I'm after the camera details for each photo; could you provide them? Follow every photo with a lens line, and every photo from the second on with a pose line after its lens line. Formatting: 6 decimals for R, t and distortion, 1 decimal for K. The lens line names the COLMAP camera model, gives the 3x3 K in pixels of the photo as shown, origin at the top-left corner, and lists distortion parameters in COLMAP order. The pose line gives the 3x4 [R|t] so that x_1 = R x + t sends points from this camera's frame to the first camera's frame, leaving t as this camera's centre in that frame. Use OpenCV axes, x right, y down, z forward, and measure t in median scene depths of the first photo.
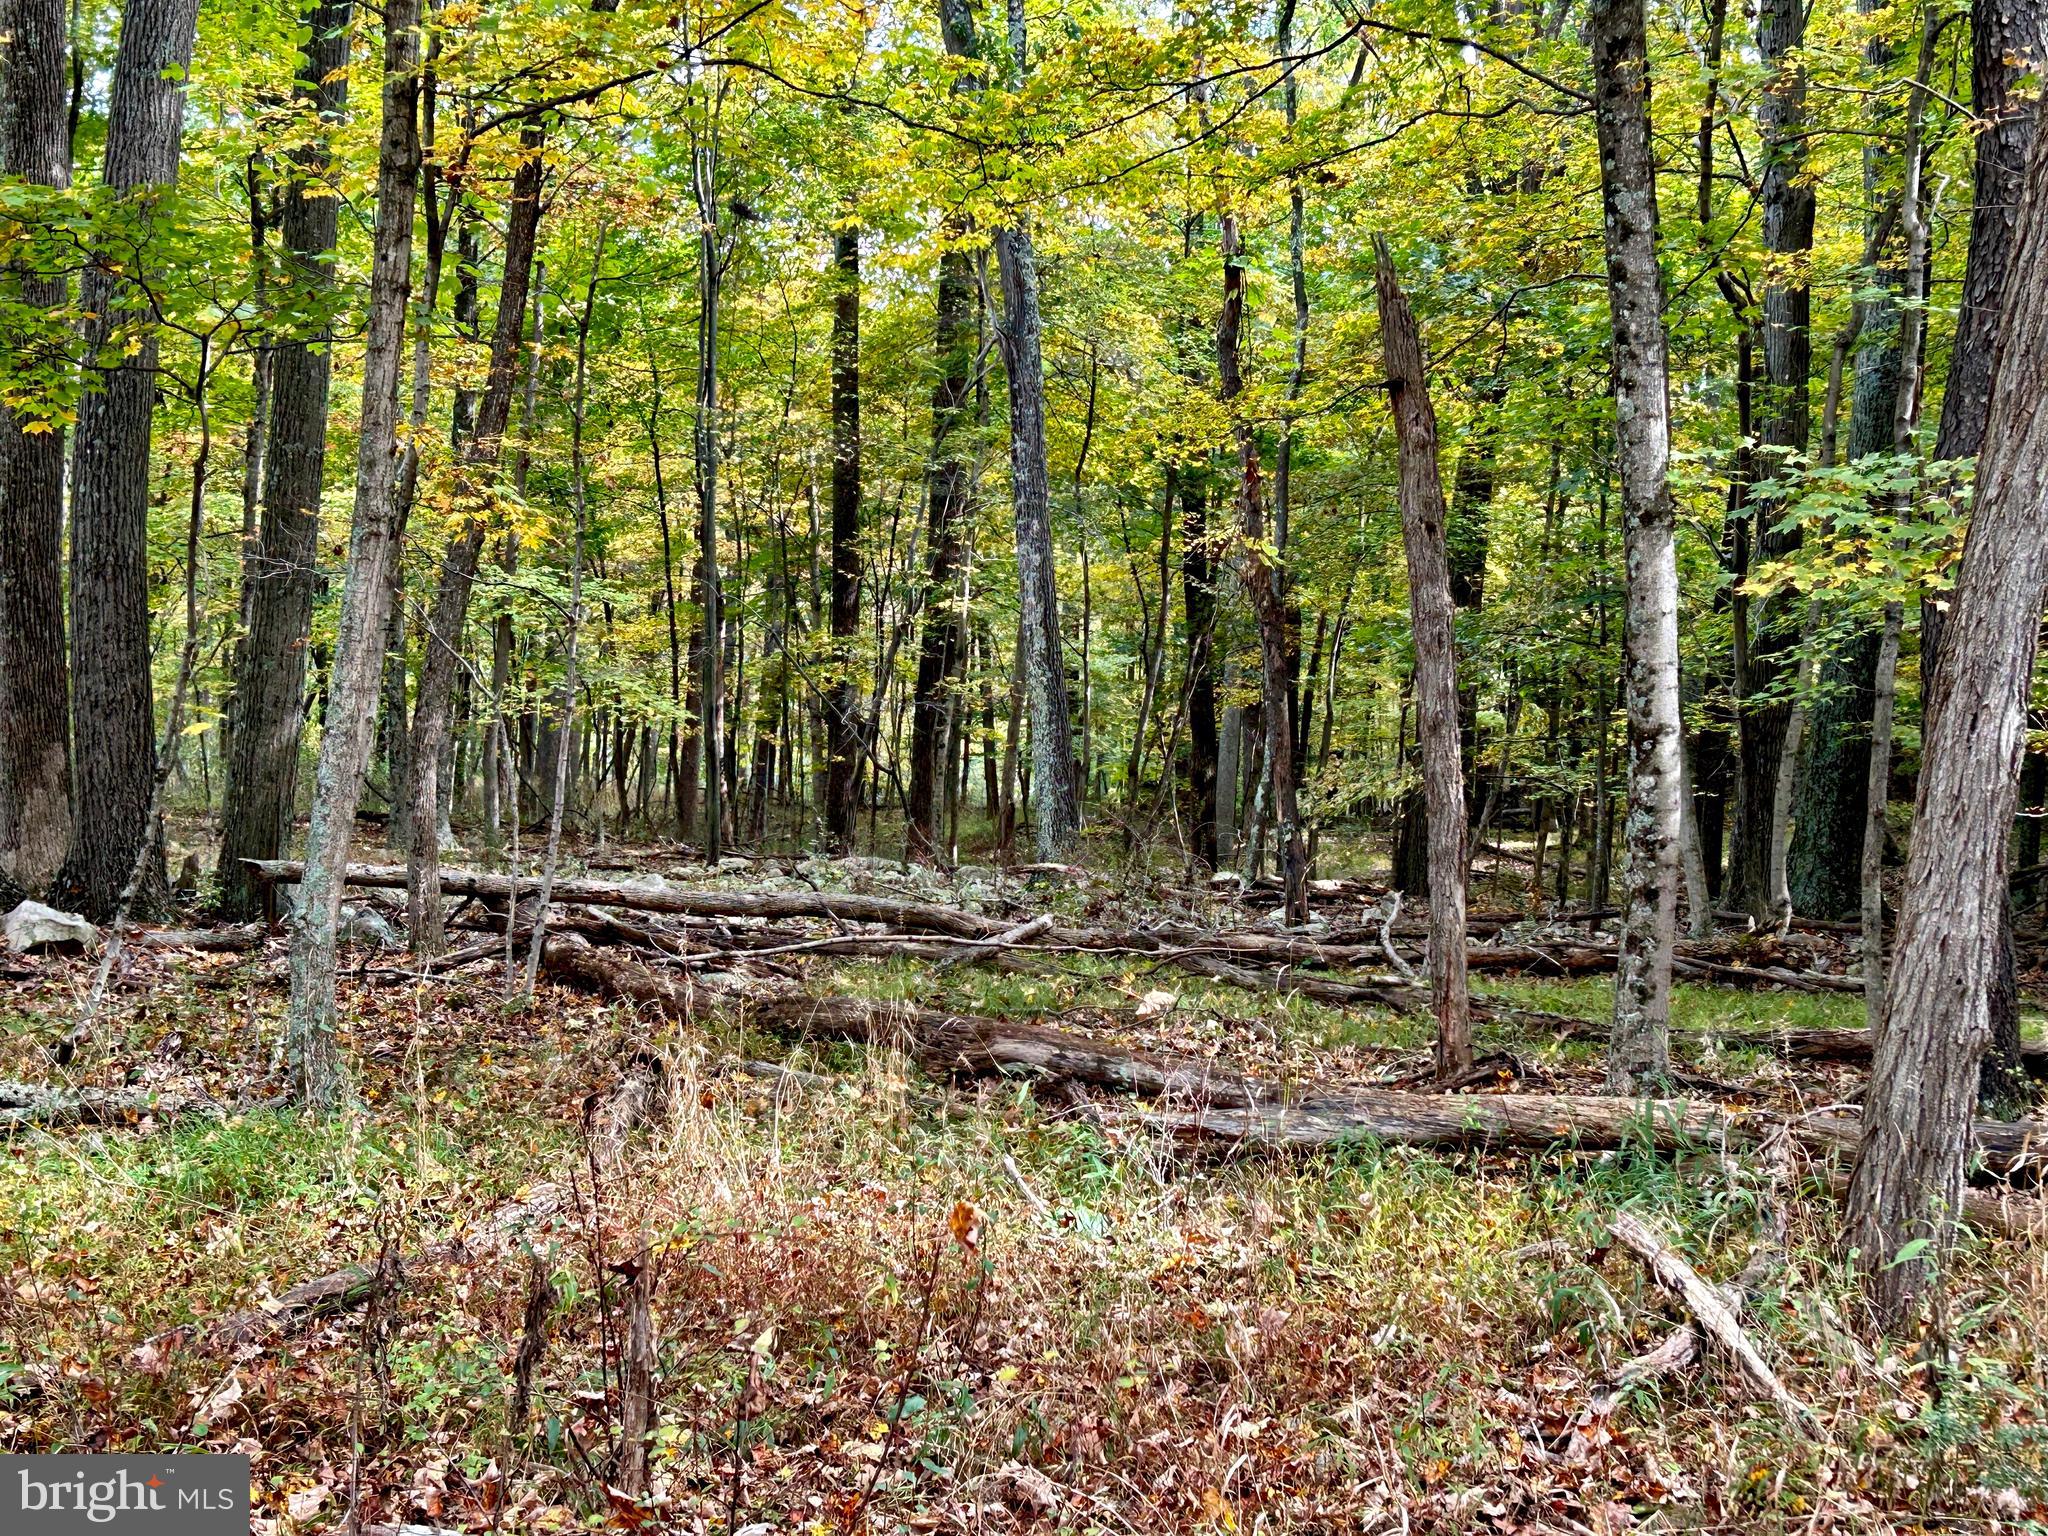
lens RADIAL K [[2892.7, 0, 1029.0], [0, 2892.7, 768.4], [0, 0, 1]] dist [0.104743, 0.000000]
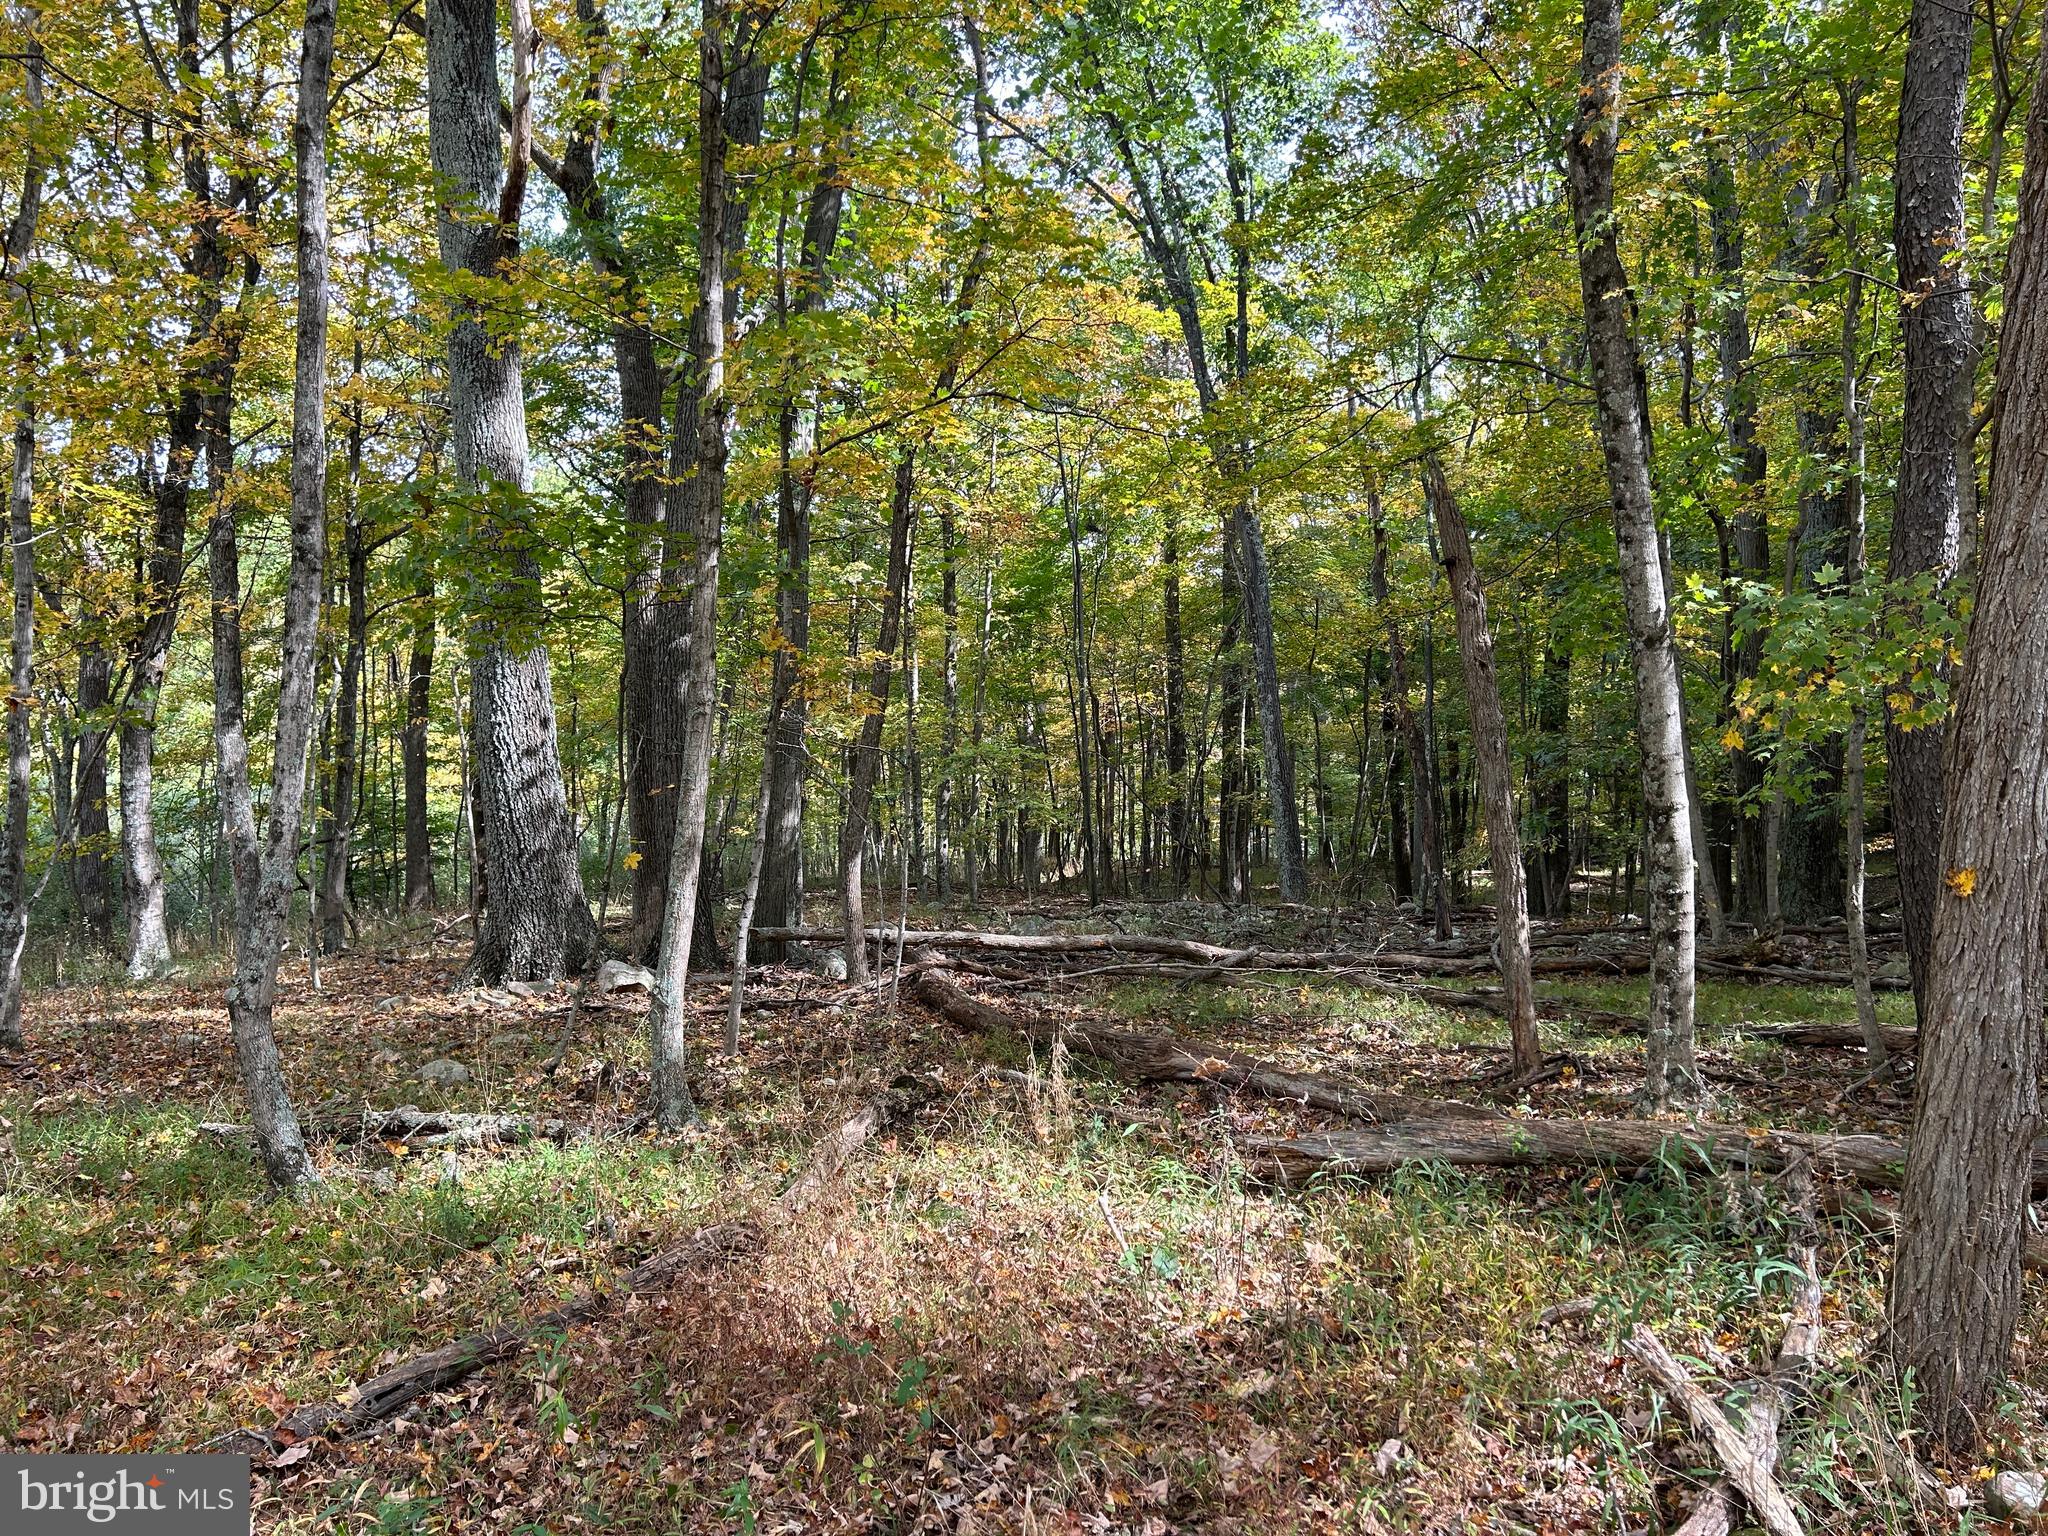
lens RADIAL K [[1582.5, 0, 1014.8], [0, 1582.5, 771.4], [0, 0, 1]] dist [0.073971, -0.093659]
pose [[0.981851, -0.052346, -0.182287, 0.062007], [0.043513, 0.997692, -0.052123, -0.004843], [0.184595, 0.043245, 0.981863, 0.254921]]
